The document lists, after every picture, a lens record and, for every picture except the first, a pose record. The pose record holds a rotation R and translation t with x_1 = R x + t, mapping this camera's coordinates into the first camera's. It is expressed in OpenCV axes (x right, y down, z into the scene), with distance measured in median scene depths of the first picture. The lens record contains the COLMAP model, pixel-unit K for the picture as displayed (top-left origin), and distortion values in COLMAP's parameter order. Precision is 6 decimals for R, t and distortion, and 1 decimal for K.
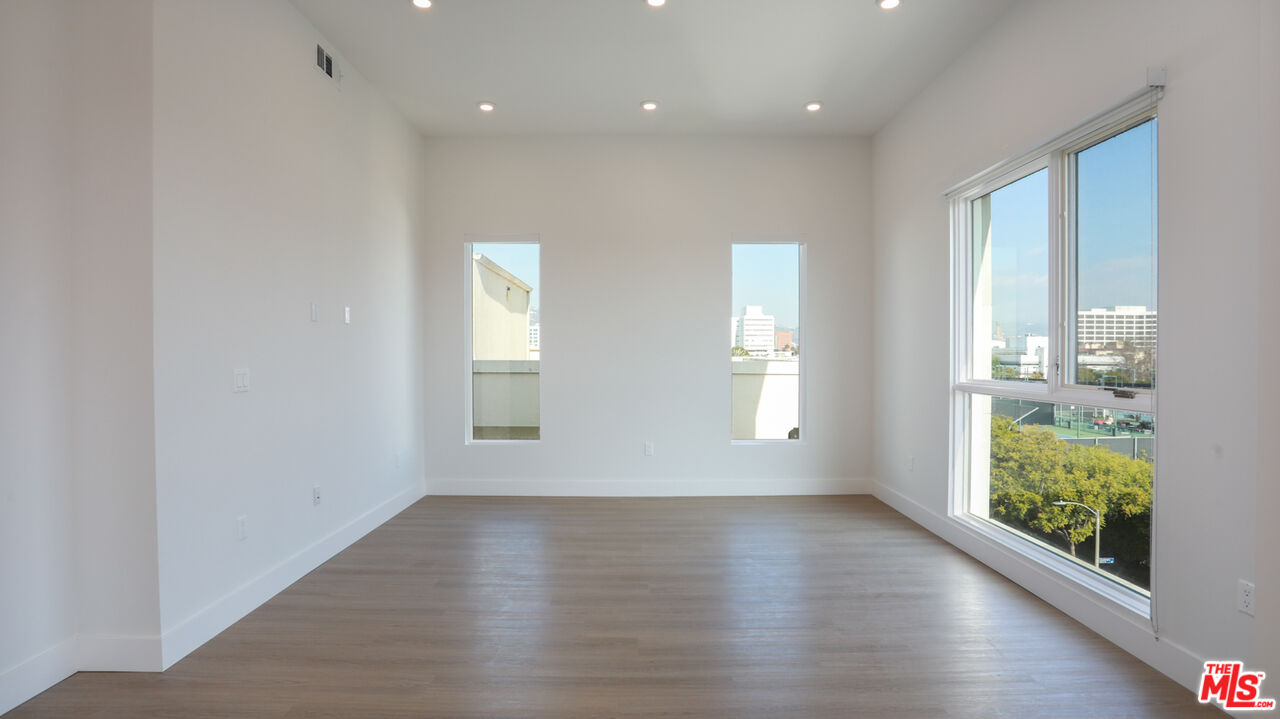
lens RADIAL K [[644.8, 0, 639.1], [0, 644.8, 357.0], [0, 0, 1]] dist [-0.024506, 0.005028]
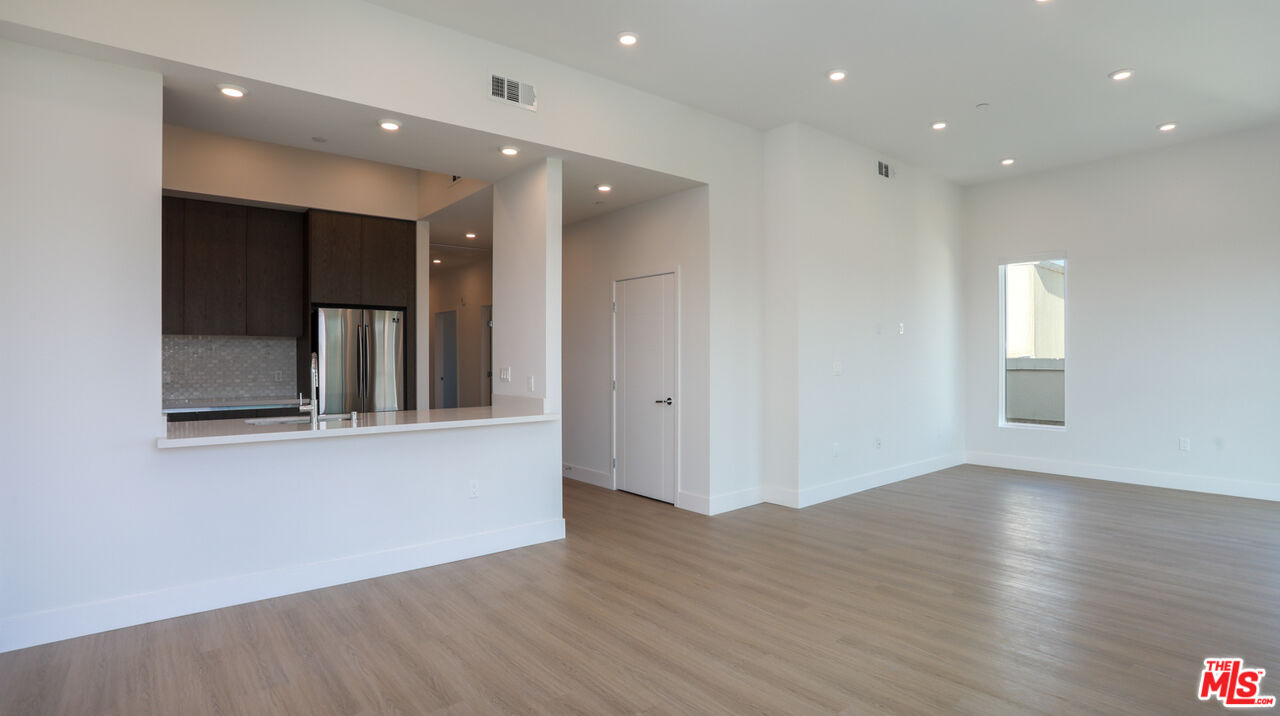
lens RADIAL K [[644.8, 0, 643.5], [0, 644.8, 357.4], [0, 0, 1]] dist [-0.024506, 0.005028]
pose [[0.644948, 0.000133, -0.764226, 0.258378], [-0.002949, 0.999993, -0.002315, 0.006961], [0.764221, 0.003747, 0.644944, -0.365097]]
